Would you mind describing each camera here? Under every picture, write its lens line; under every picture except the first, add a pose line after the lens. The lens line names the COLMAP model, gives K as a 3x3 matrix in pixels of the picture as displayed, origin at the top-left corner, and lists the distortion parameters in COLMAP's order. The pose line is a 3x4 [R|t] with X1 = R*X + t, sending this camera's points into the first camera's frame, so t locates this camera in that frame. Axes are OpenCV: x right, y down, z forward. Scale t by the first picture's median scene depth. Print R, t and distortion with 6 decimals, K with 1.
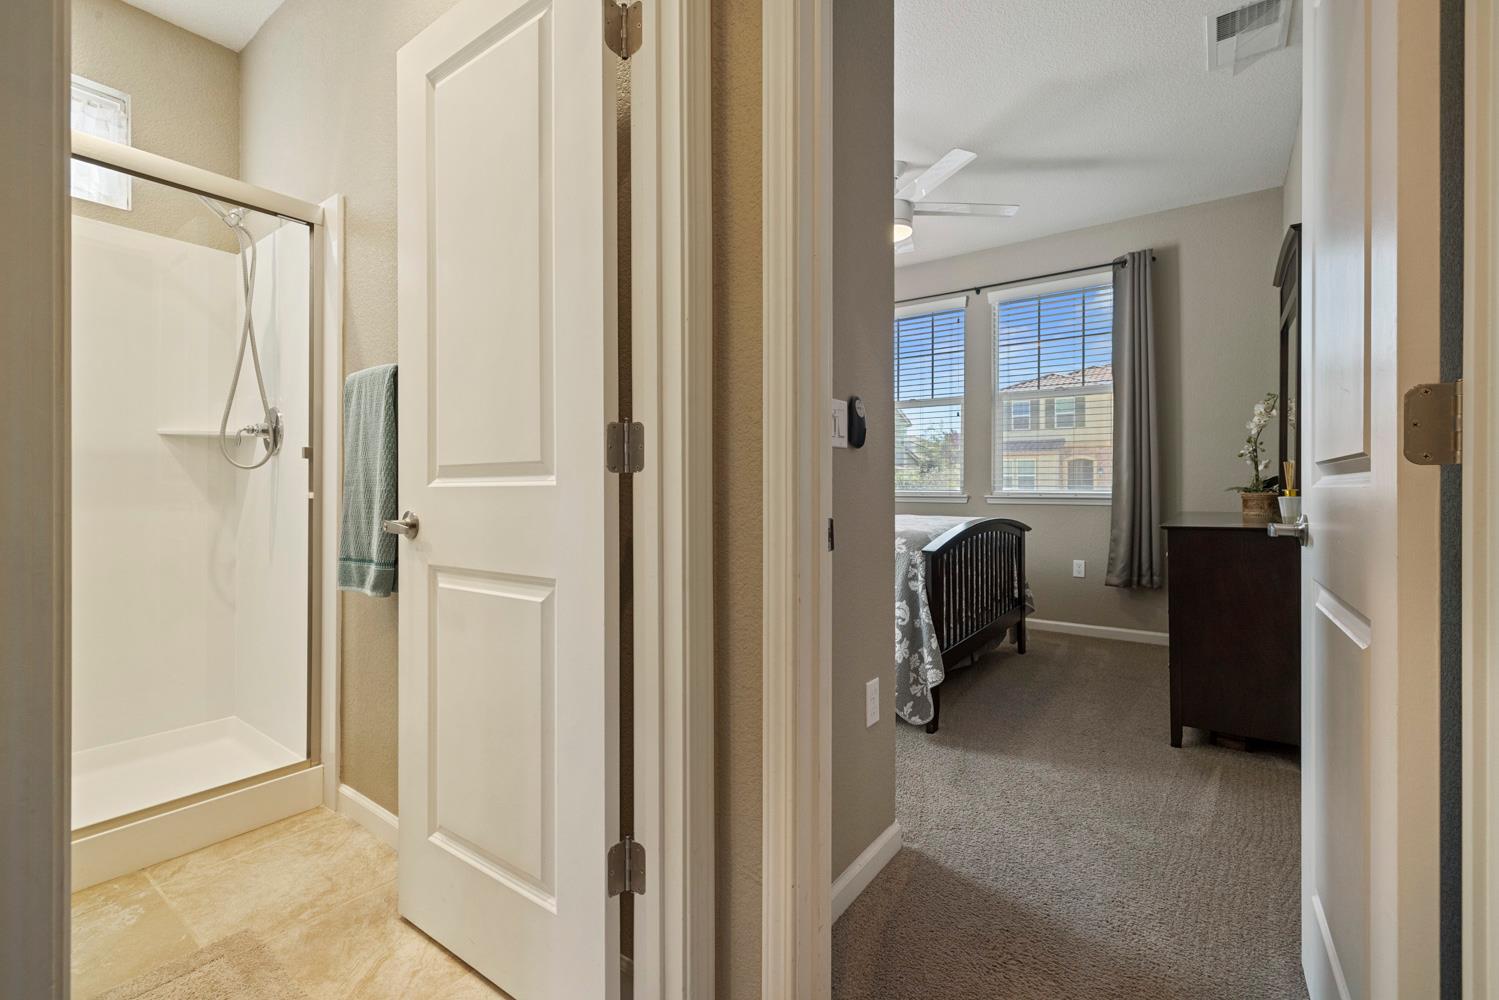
lens RADIAL K [[631.2, 0, 754.0], [0, 631.2, 493.0], [0, 0, 1]] dist [-0.000043, 0.000018]
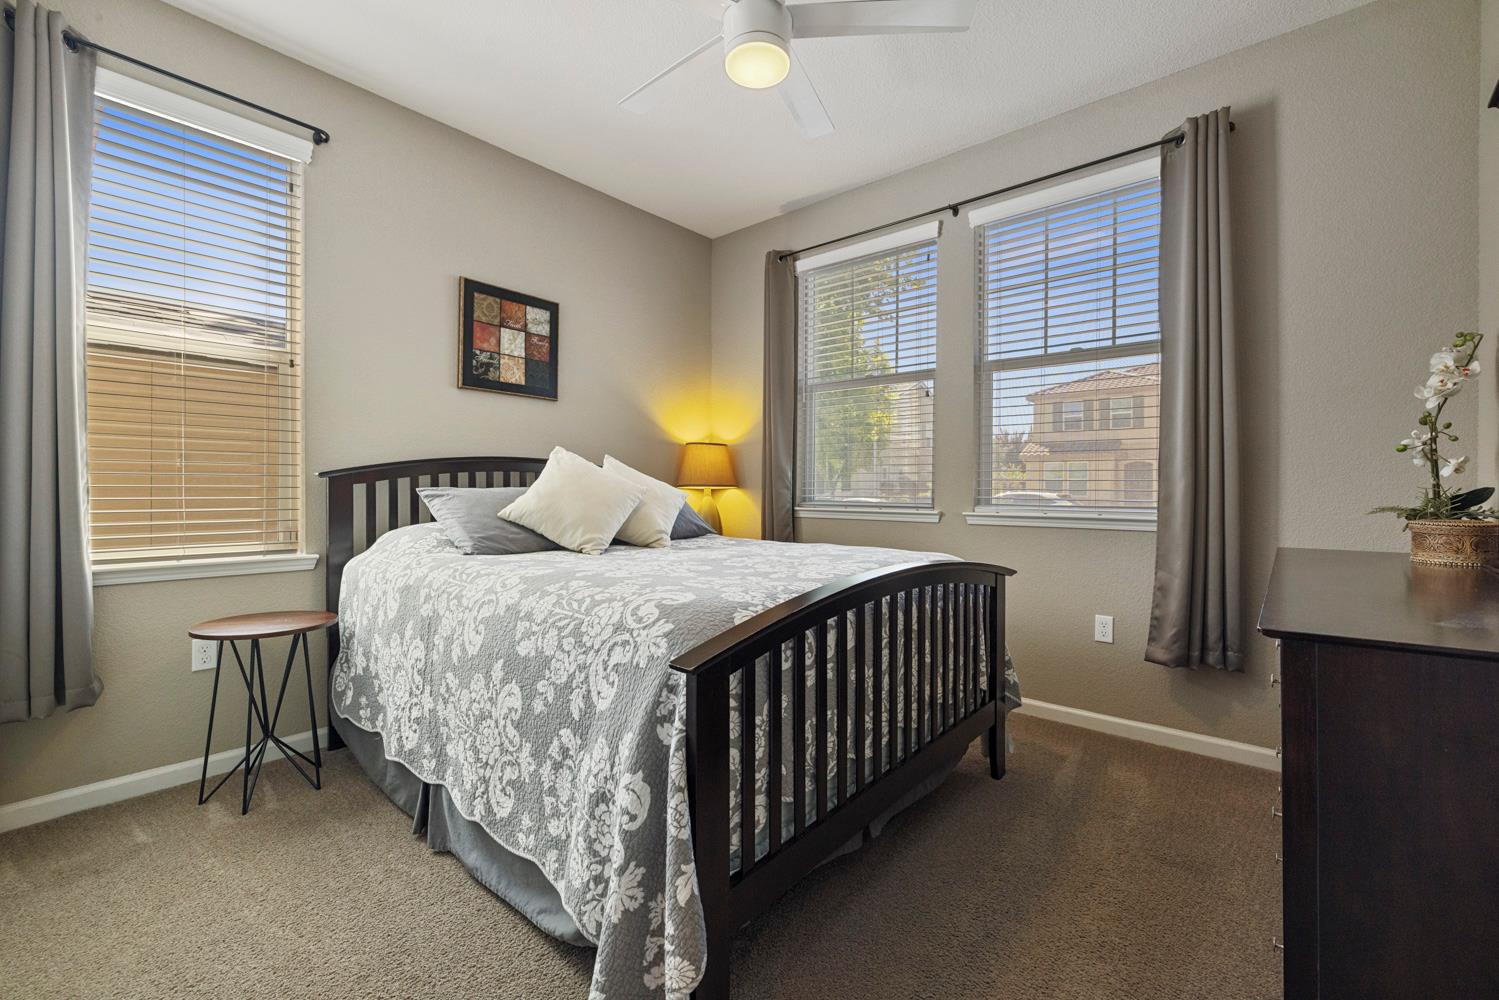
lens RADIAL K [[631.2, 0, 745.6], [0, 631.2, 496.8], [0, 0, 1]] dist [-0.000043, 0.000018]
pose [[0.996707, 0.004952, -0.080933, 0.228300], [-0.004812, 0.999987, 0.001918, -0.015215], [0.080942, -0.001522, 0.996718, 0.372480]]
